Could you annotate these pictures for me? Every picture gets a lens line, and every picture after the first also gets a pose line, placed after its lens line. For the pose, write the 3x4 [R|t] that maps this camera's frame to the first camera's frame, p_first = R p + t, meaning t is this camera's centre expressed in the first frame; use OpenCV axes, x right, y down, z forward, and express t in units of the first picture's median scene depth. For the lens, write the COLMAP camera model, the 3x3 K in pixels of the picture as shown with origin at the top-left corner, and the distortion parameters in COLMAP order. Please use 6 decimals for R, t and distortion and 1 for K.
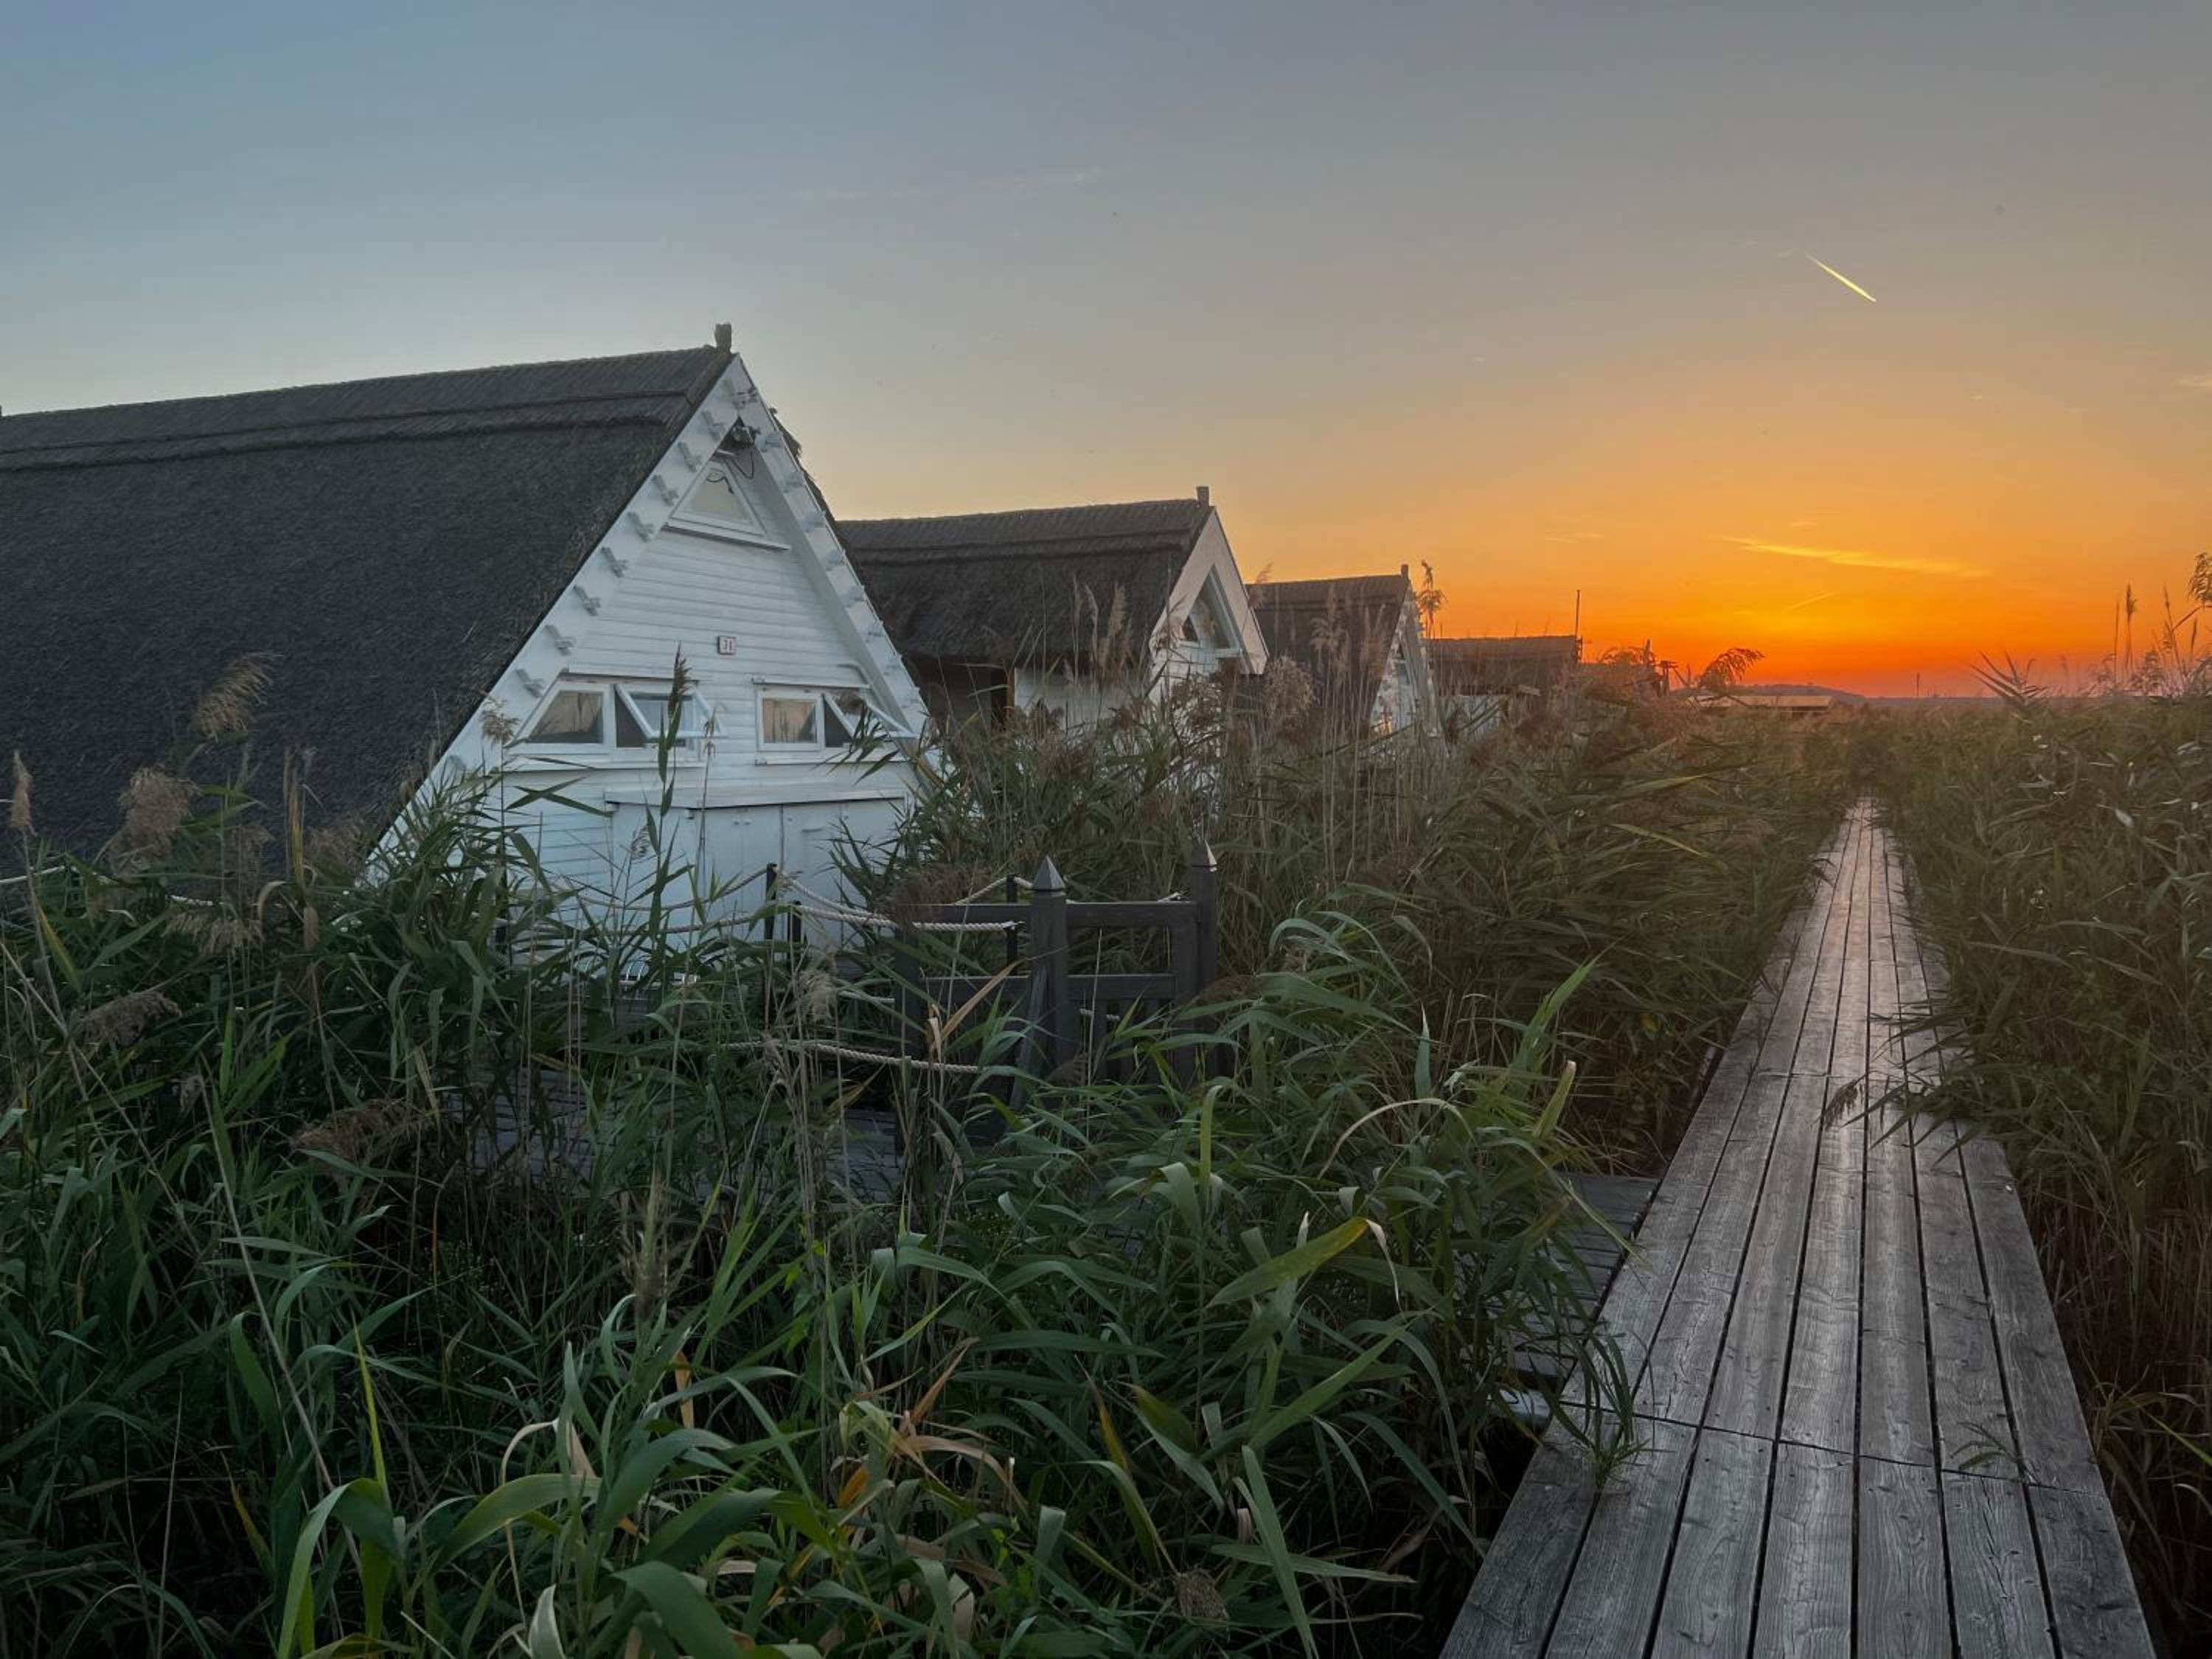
lens RADIAL K [[1720.6, 0, 1134.2], [0, 1720.6, 844.3], [0, 0, 1]] dist [0.041691, -0.047731]
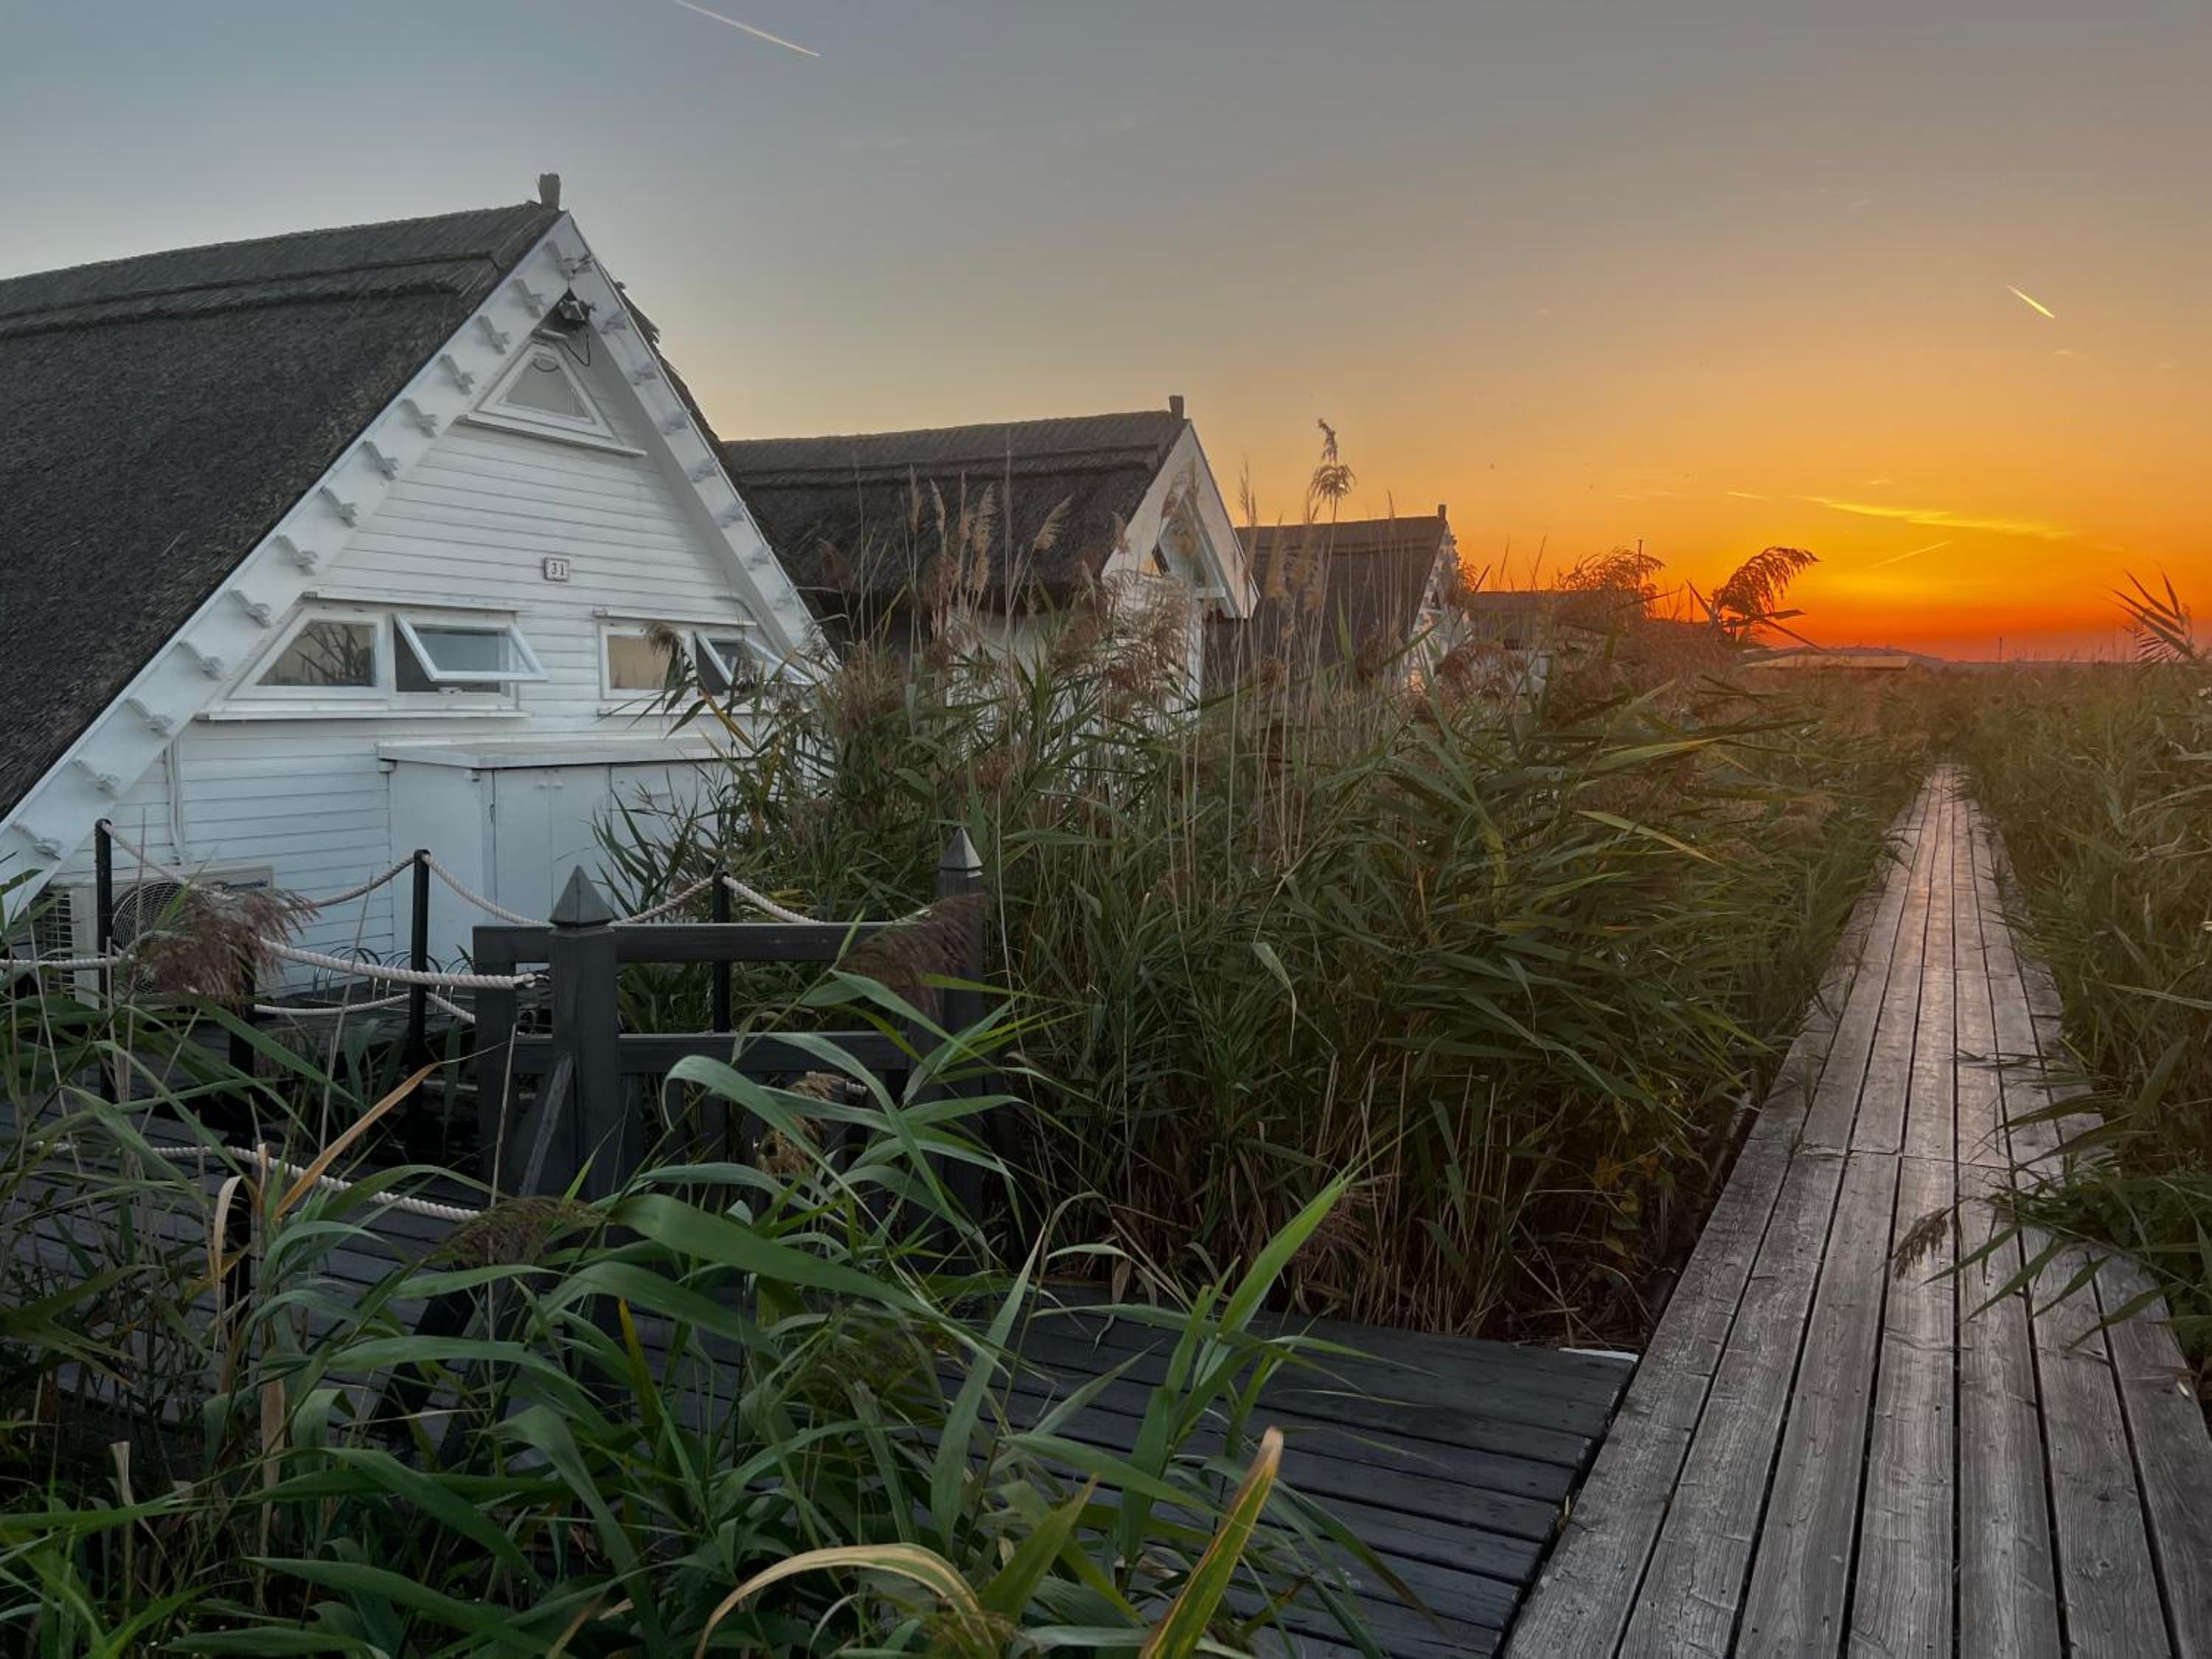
lens RADIAL K [[1720.6, 0, 1146.7], [0, 1720.6, 845.2], [0, 0, 1]] dist [0.041691, -0.047731]
pose [[0.999497, 0.010630, -0.029863, 0.072252], [-0.009886, 0.999640, 0.024949, -0.007514], [0.030118, -0.024641, 0.999243, 0.183776]]
